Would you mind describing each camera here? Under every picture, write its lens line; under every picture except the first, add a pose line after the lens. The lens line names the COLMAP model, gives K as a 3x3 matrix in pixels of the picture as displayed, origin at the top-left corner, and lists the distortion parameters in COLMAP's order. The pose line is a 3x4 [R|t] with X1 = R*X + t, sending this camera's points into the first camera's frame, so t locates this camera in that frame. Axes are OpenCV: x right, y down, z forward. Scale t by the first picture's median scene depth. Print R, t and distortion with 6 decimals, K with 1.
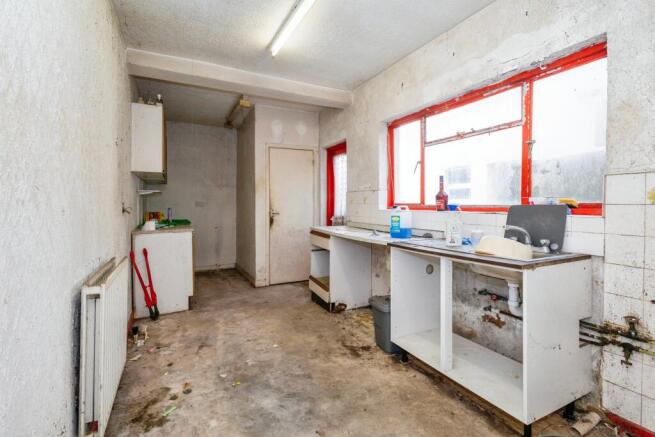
lens RADIAL K [[314.8, 0, 328.7], [0, 314.8, 205.2], [0, 0, 1]] dist [0.002860, 0.000612]
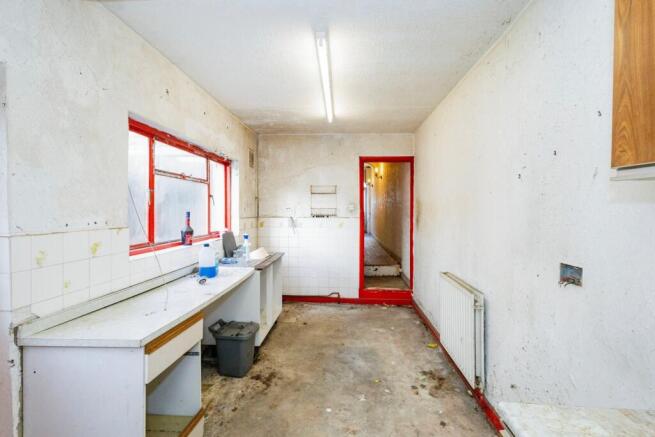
lens RADIAL K [[314.8, 0, 326.5], [0, 314.8, 213.6], [0, 0, 1]] dist [0.002860, 0.000612]
pose [[-0.866526, -0.008054, 0.499067, -0.672347], [0.002222, 0.999798, 0.019995, -0.126685], [-0.499127, 0.018435, -0.866333, 1.982310]]
